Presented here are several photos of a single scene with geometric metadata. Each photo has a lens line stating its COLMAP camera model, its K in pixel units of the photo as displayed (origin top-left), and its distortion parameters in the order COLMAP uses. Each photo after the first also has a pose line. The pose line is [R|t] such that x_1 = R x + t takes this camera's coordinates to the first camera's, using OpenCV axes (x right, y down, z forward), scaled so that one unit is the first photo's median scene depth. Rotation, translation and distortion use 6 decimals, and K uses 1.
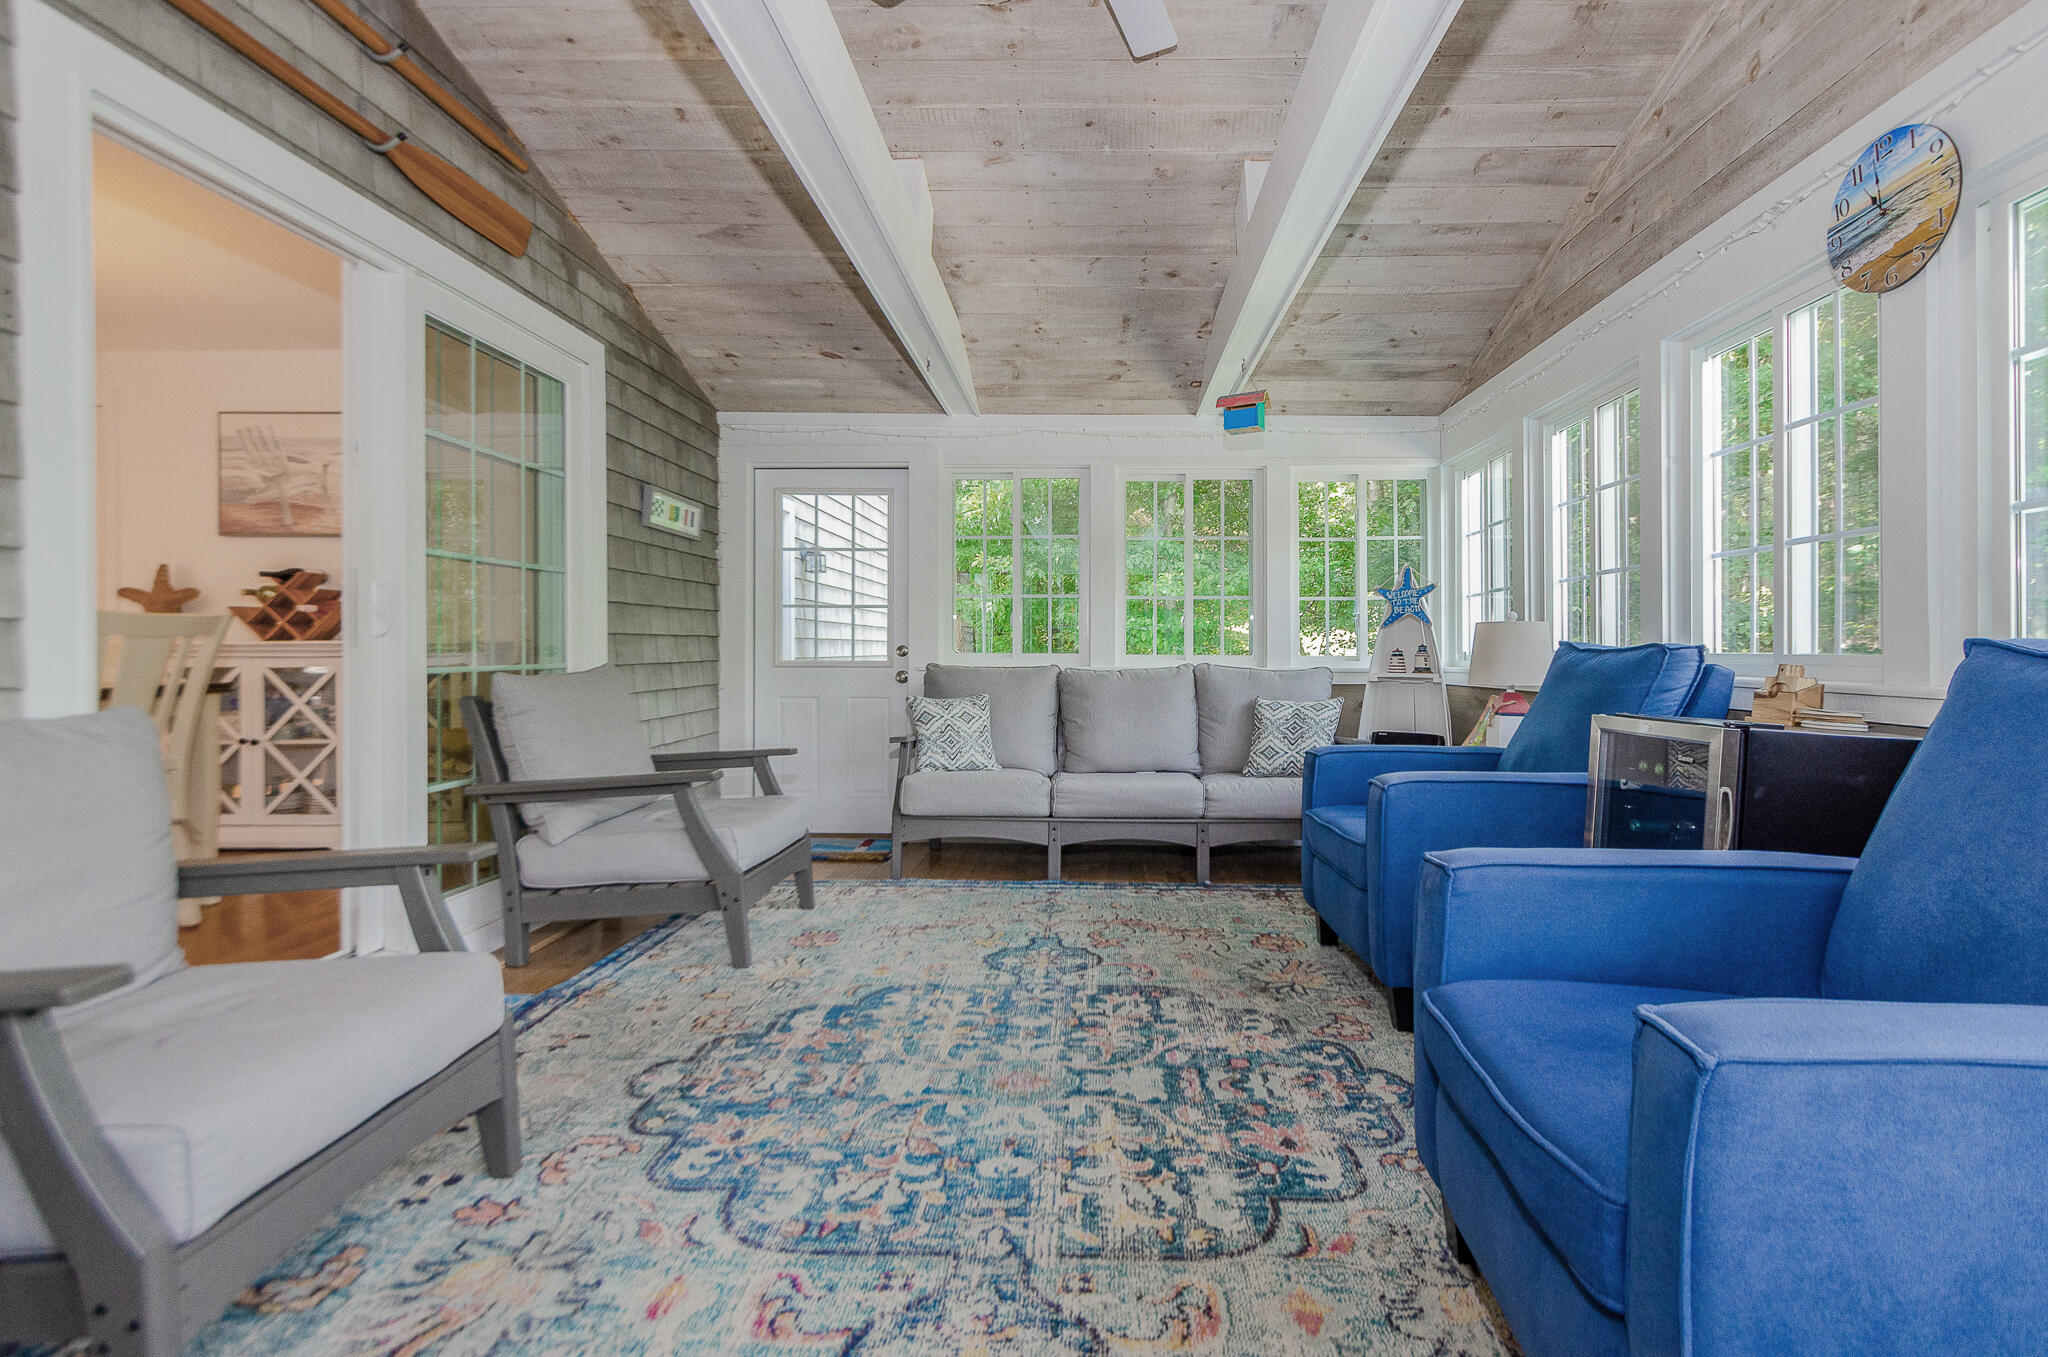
lens RADIAL K [[1038.2, 0, 1026.3], [0, 1038.2, 645.5], [0, 0, 1]] dist [-0.002684, -0.001563]
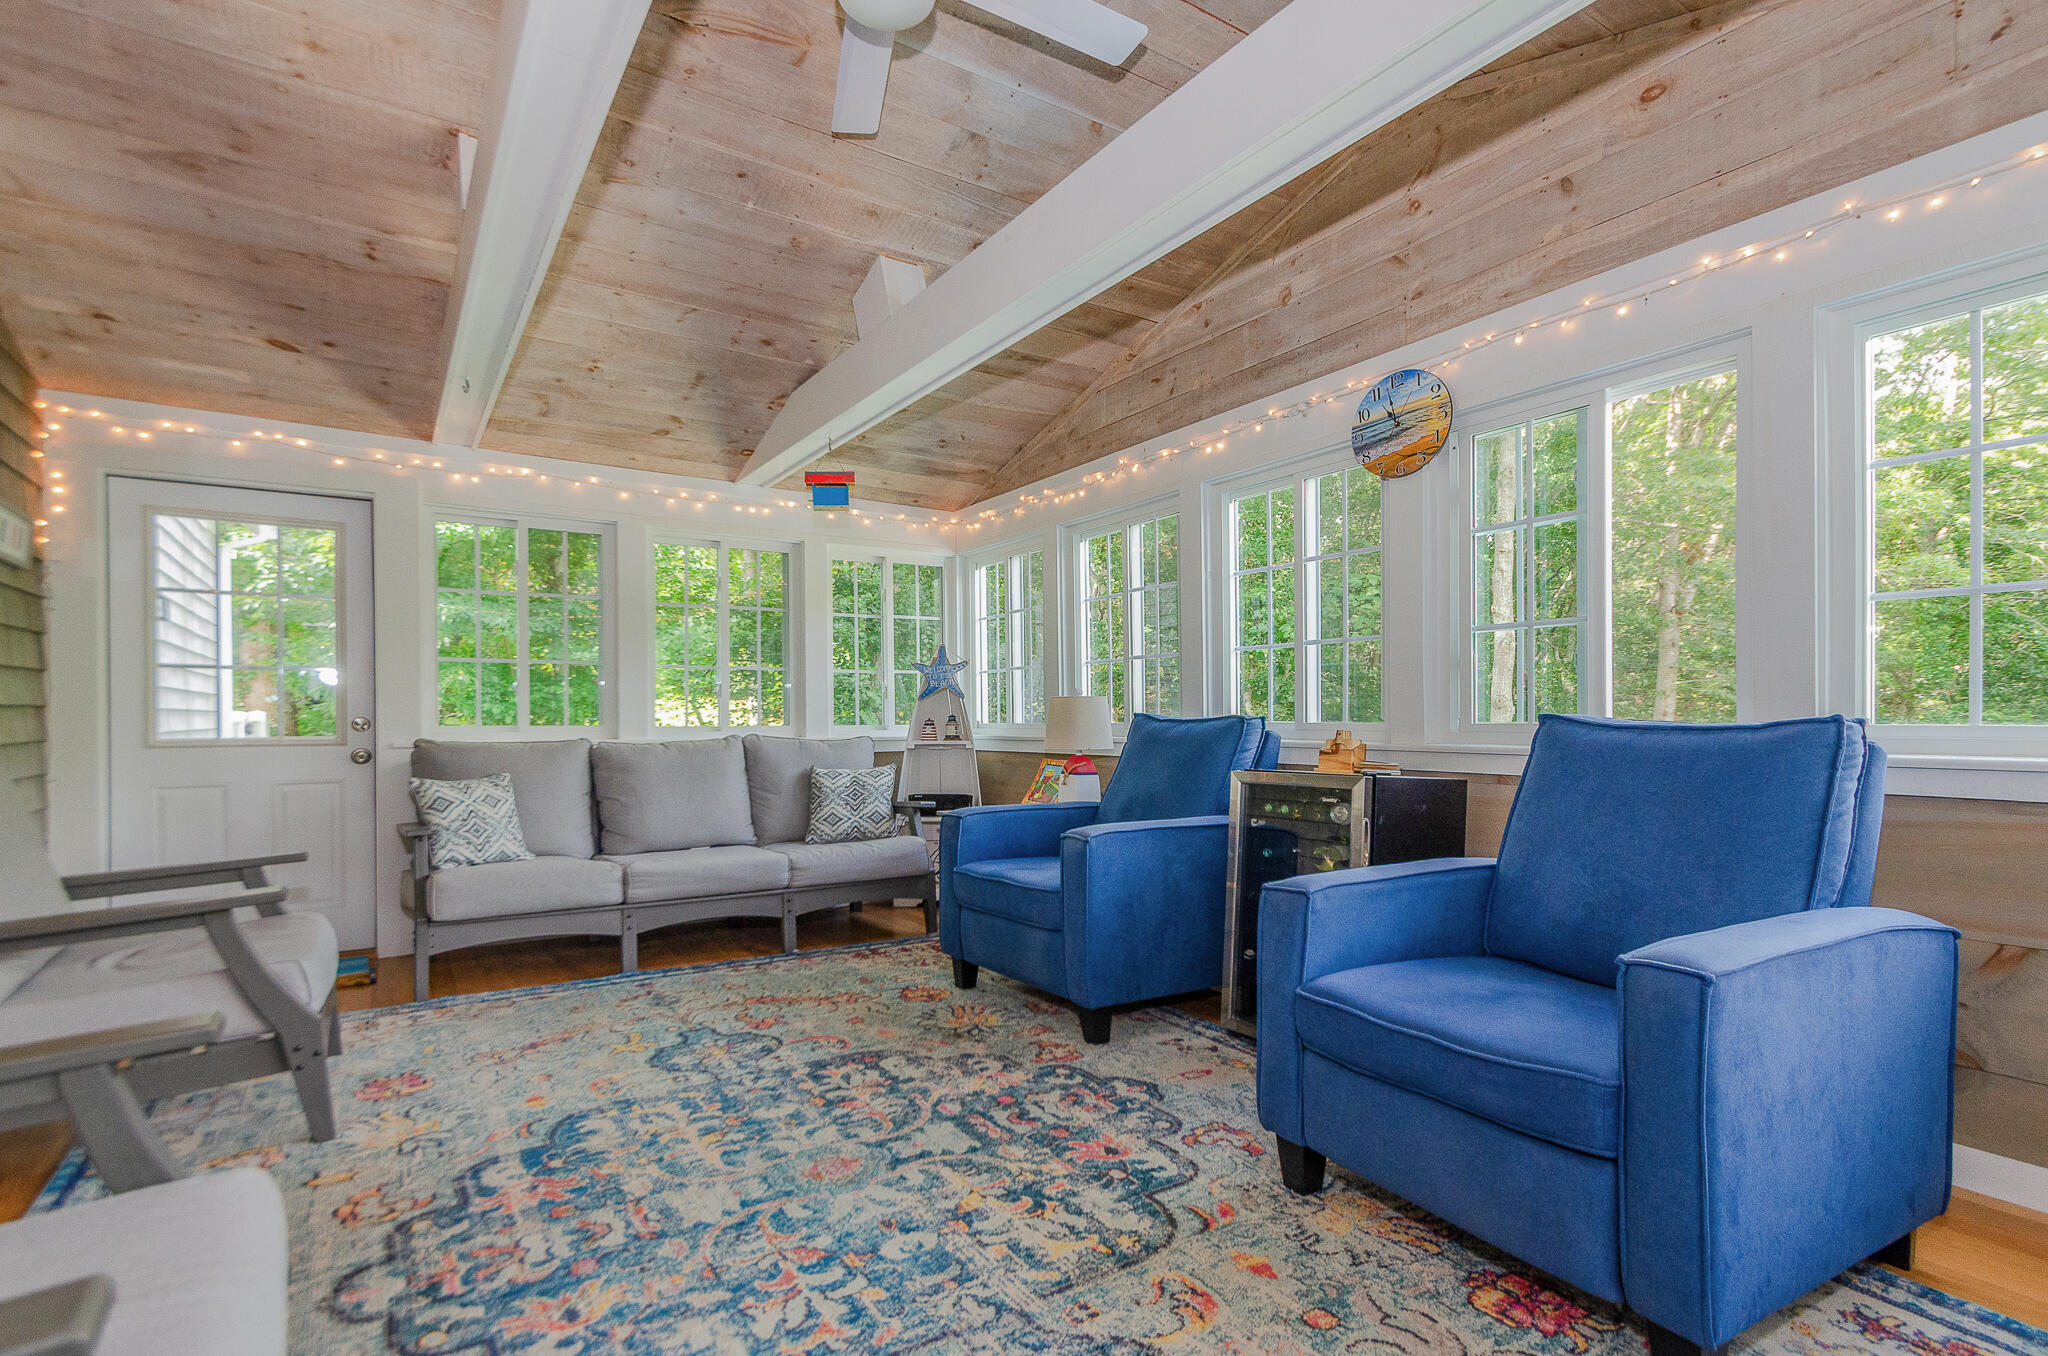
lens RADIAL K [[1021.8, 0, 1023.5], [0, 1021.8, 716.9], [0, 0, 1]] dist [0.004509, -0.010319]
pose [[0.808674, -0.004885, 0.588237, -0.341473], [0.002476, 0.999985, 0.004900, -0.006304], [-0.588252, -0.002506, 0.808674, 0.095670]]
